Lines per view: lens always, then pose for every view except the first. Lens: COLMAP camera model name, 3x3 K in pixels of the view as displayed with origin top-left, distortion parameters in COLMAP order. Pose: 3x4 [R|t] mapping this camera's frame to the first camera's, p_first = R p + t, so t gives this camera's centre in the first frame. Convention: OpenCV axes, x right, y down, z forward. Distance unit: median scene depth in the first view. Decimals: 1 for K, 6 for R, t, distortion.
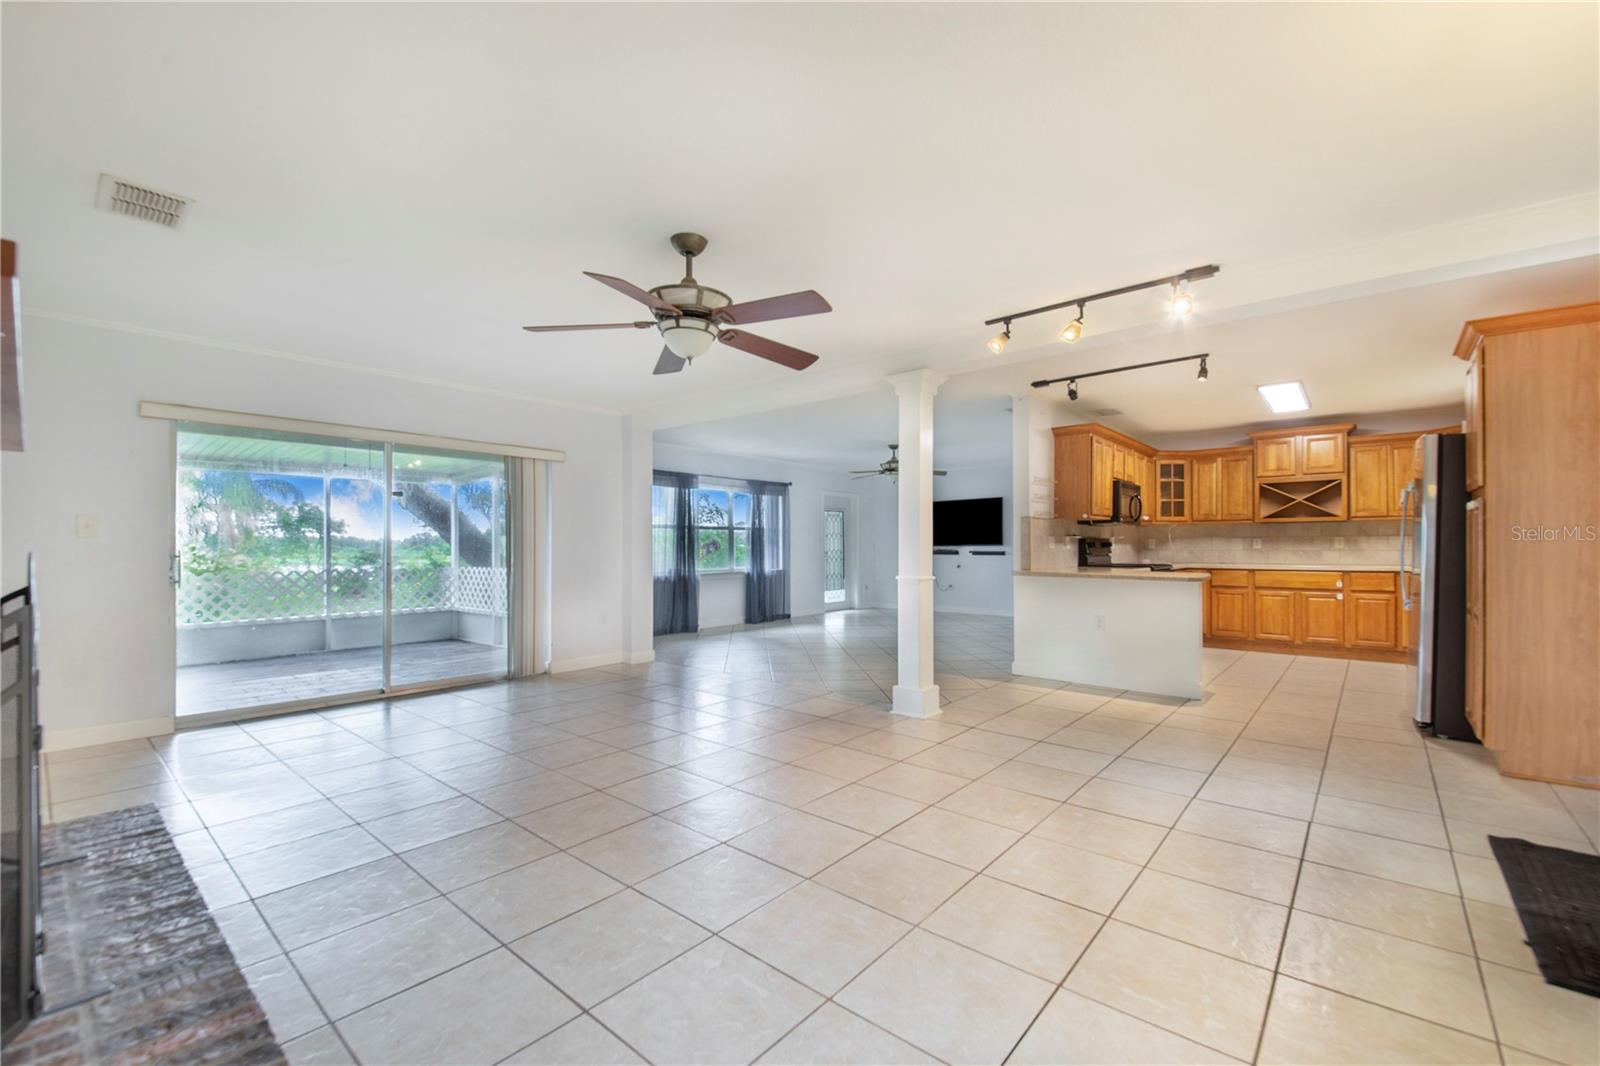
lens RADIAL K [[647.2, 0, 786.0], [0, 647.2, 545.6], [0, 0, 1]] dist [0.010956, -0.004561]
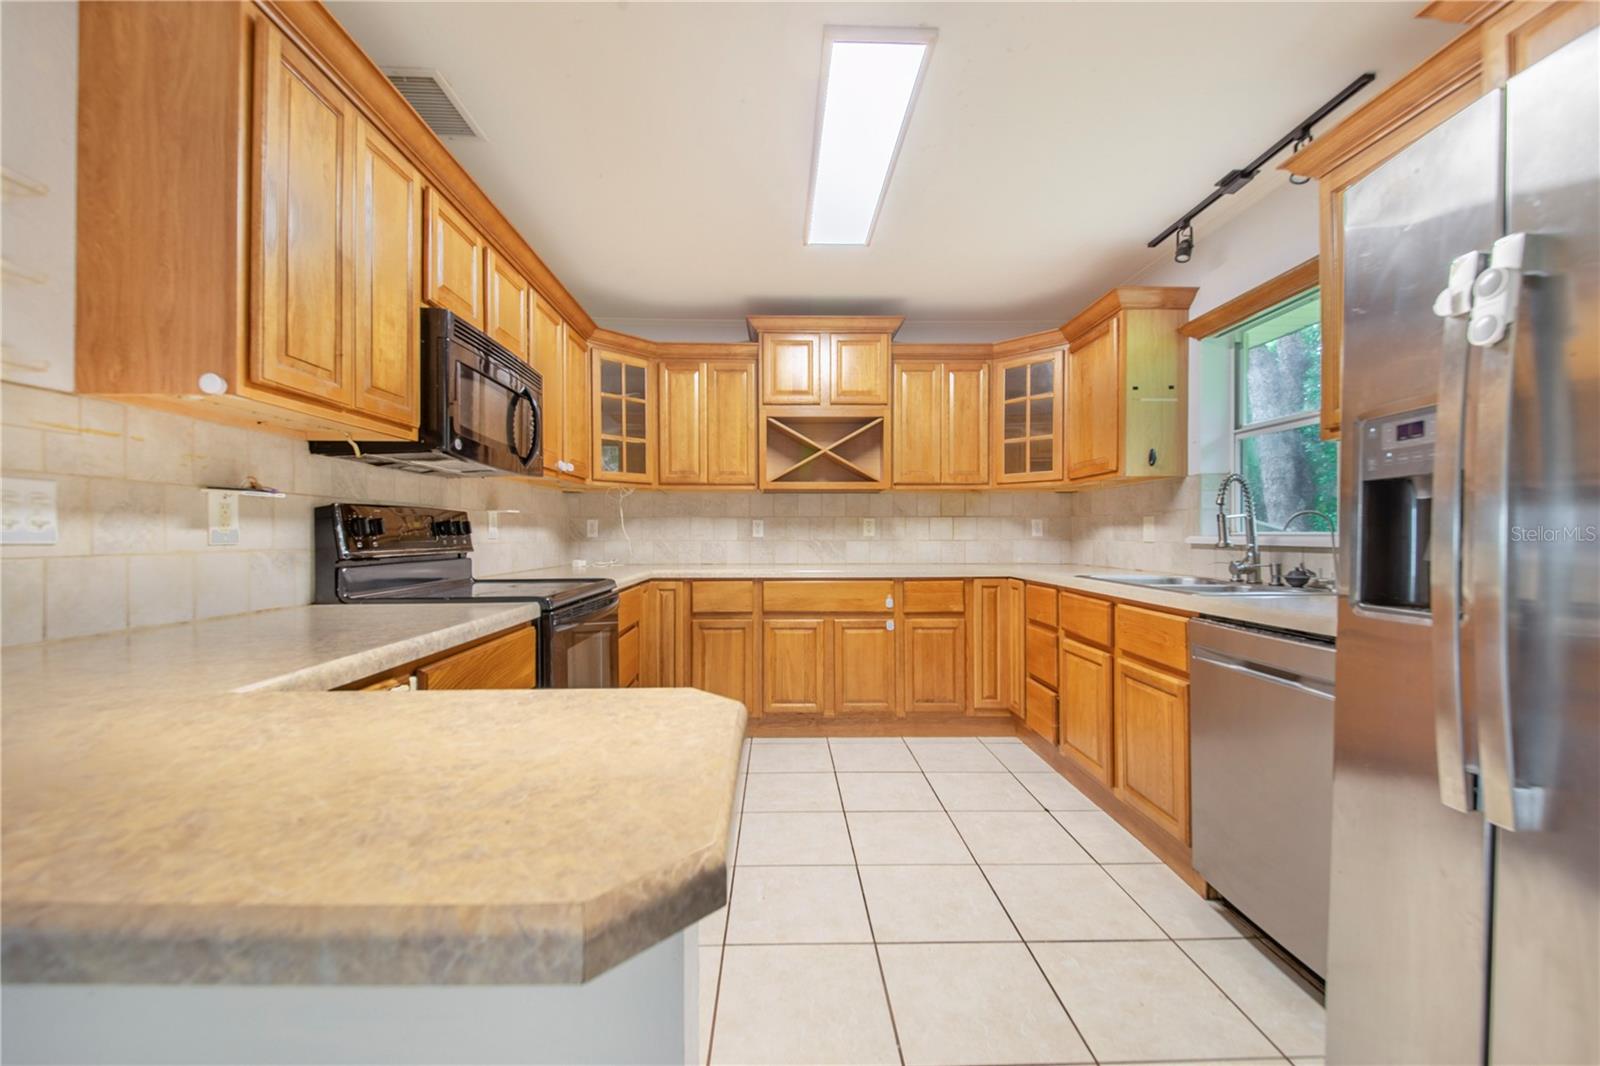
lens RADIAL K [[647.2, 0, 789.8], [0, 647.2, 531.6], [0, 0, 1]] dist [0.010956, -0.004561]
pose [[0.722893, 0.004257, 0.690947, 0.377782], [-0.002389, 0.999990, -0.003661, 0.001418], [-0.690956, 0.000995, 0.722896, 0.608535]]
